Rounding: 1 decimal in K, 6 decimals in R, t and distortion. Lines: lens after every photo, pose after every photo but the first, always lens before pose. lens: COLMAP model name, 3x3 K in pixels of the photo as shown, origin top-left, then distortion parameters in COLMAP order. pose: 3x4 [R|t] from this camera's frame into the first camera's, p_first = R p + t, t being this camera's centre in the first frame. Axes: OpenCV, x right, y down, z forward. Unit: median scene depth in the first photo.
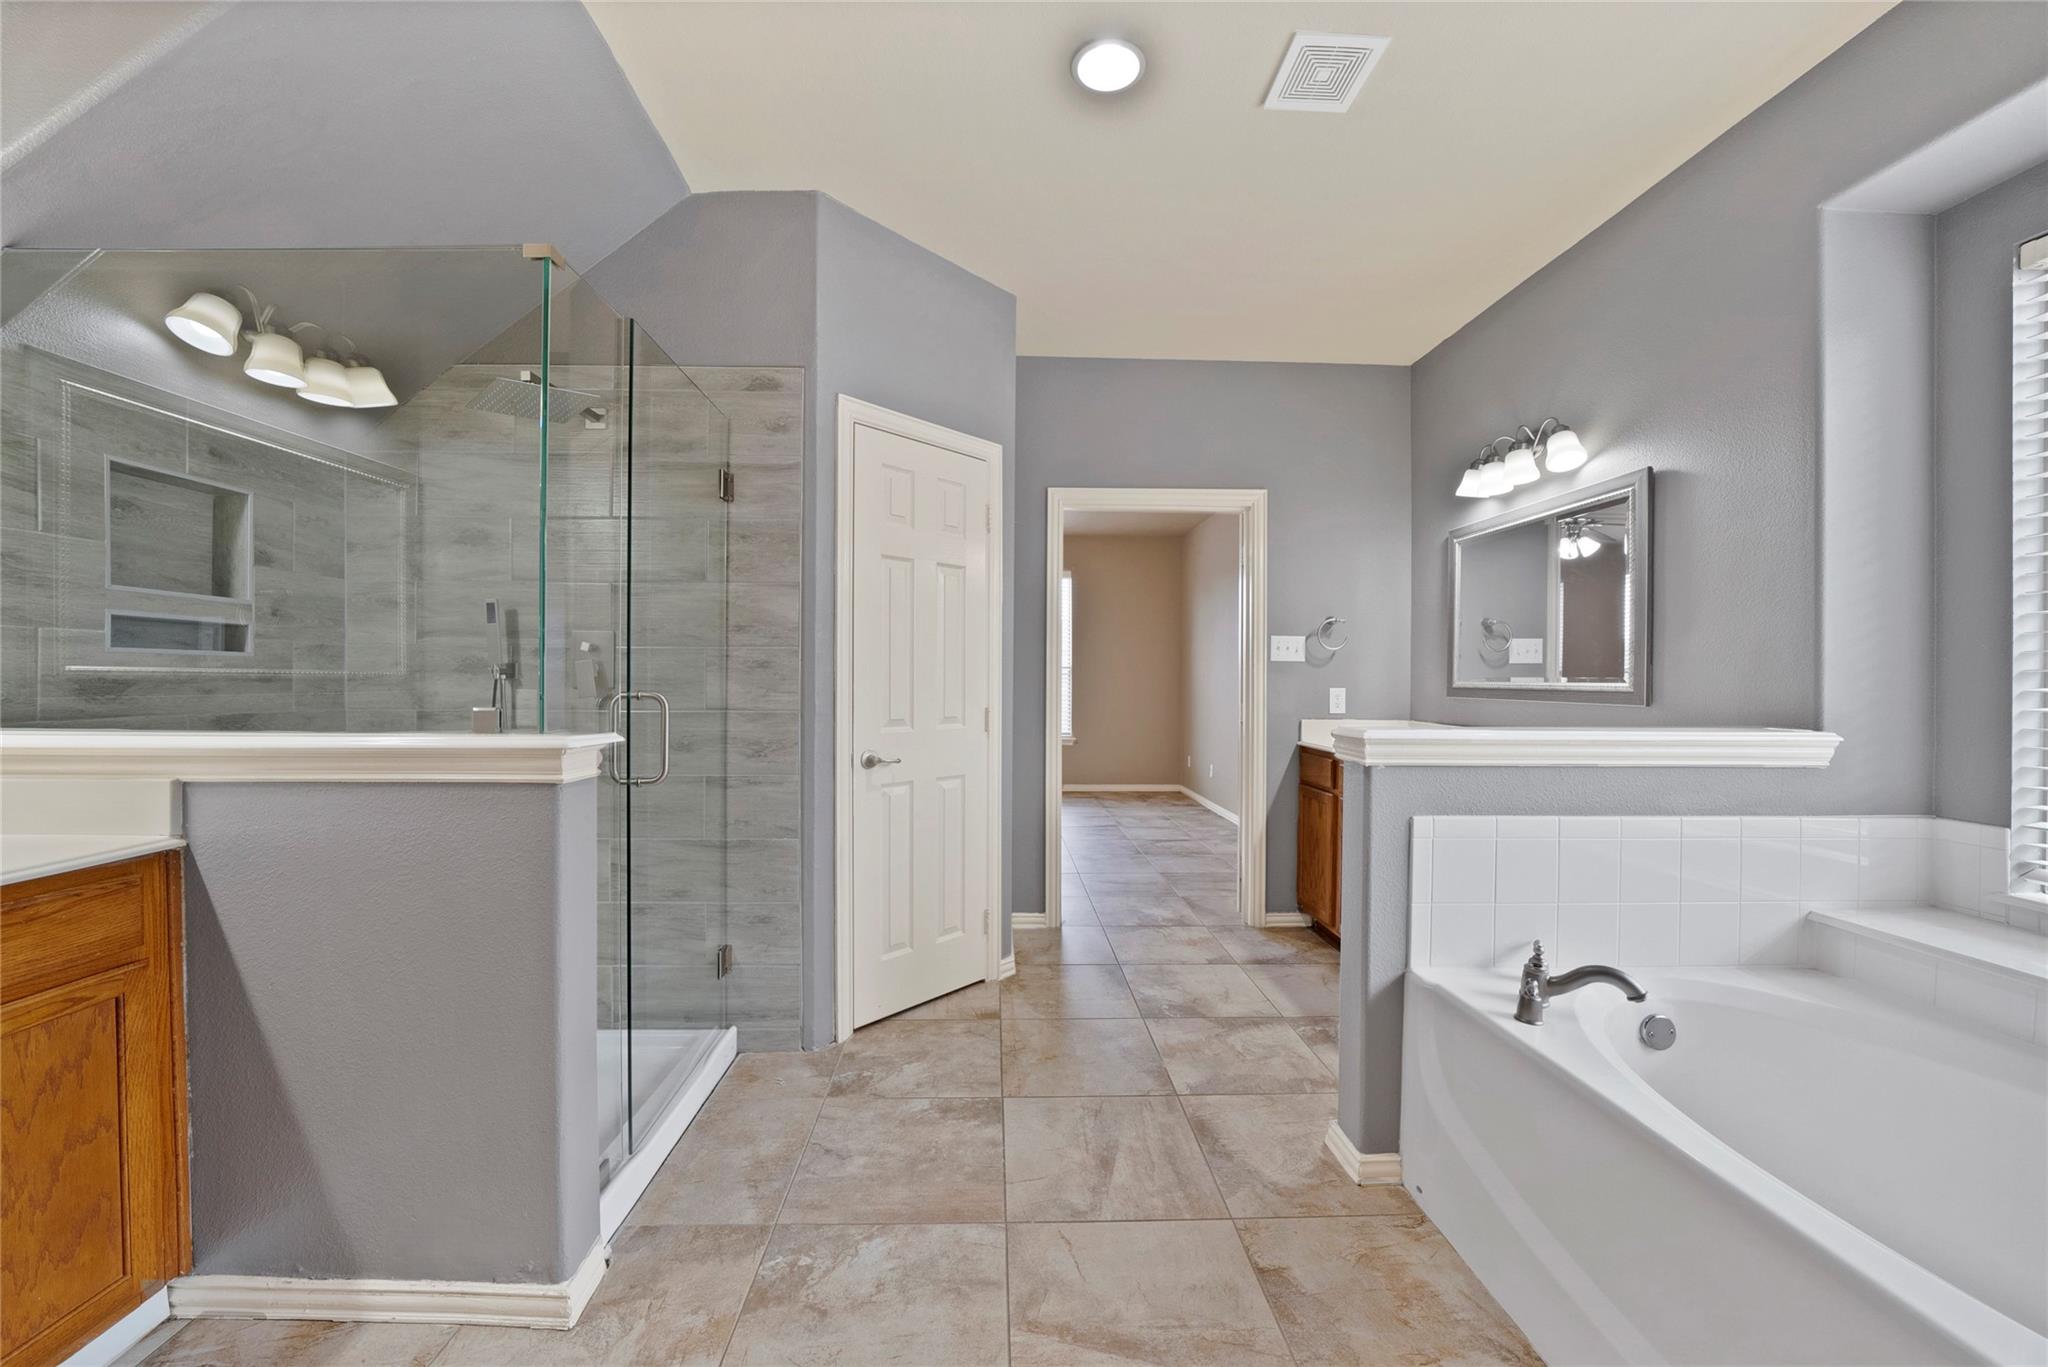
lens RADIAL K [[765.4, 0, 1024.0], [0, 765.4, 683.5], [0, 0, 1]] dist [-0.000042, 0.000019]
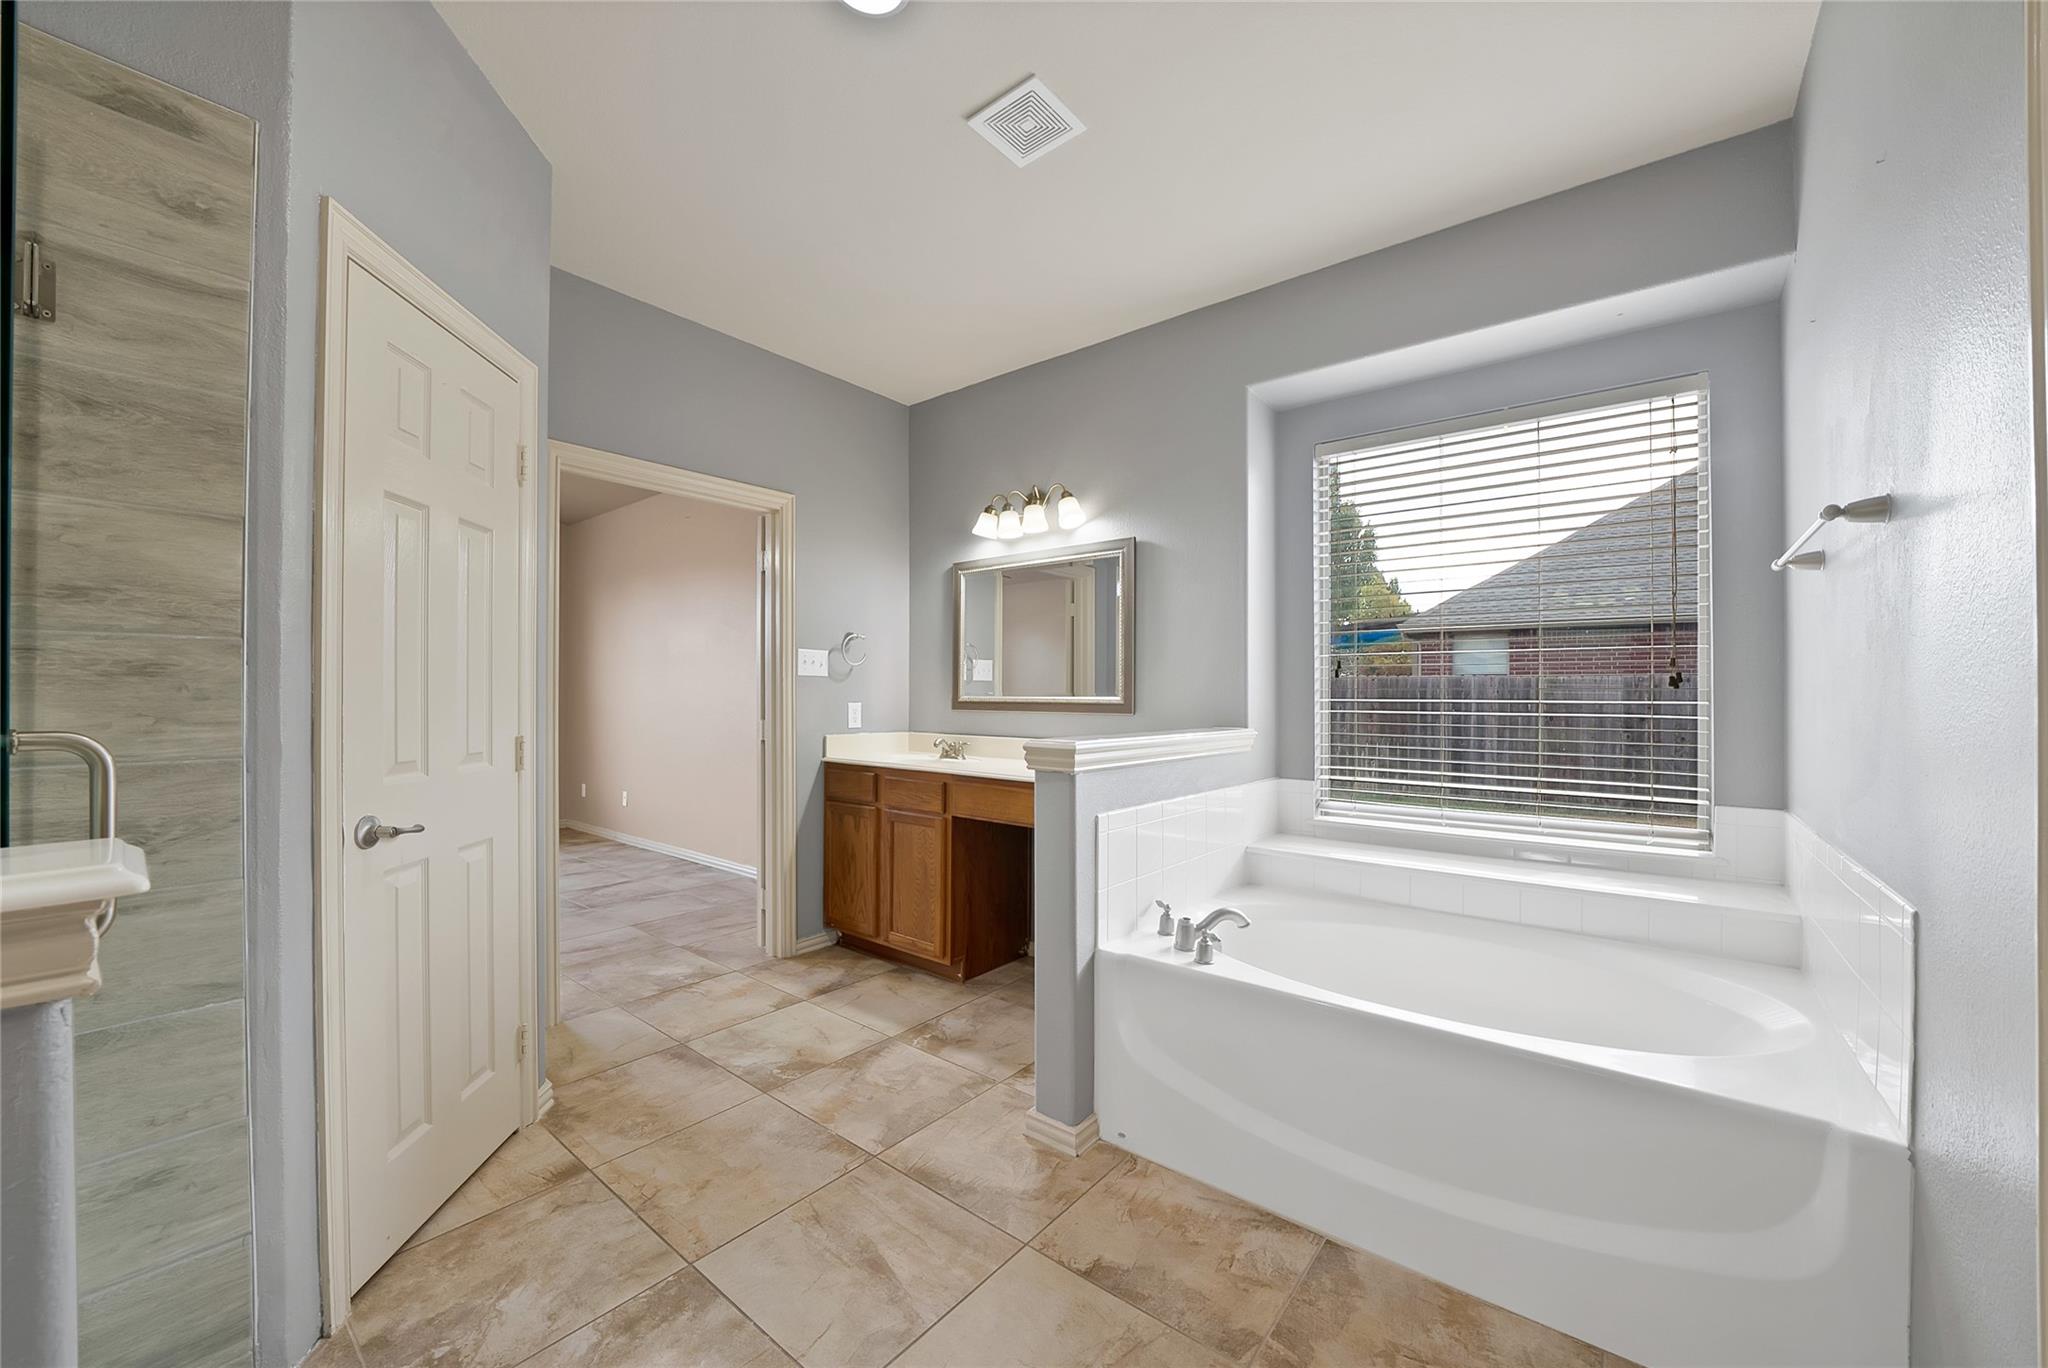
lens RADIAL K [[772.9, 0, 1021.7], [0, 772.9, 694.6], [0, 0, 1]] dist [-0.004012, -0.000103]
pose [[0.666906, -0.002526, 0.745138, -0.332754], [0.003943, 0.999992, -0.000139, -0.005919], [-0.745132, 0.003031, 0.666910, 0.240690]]
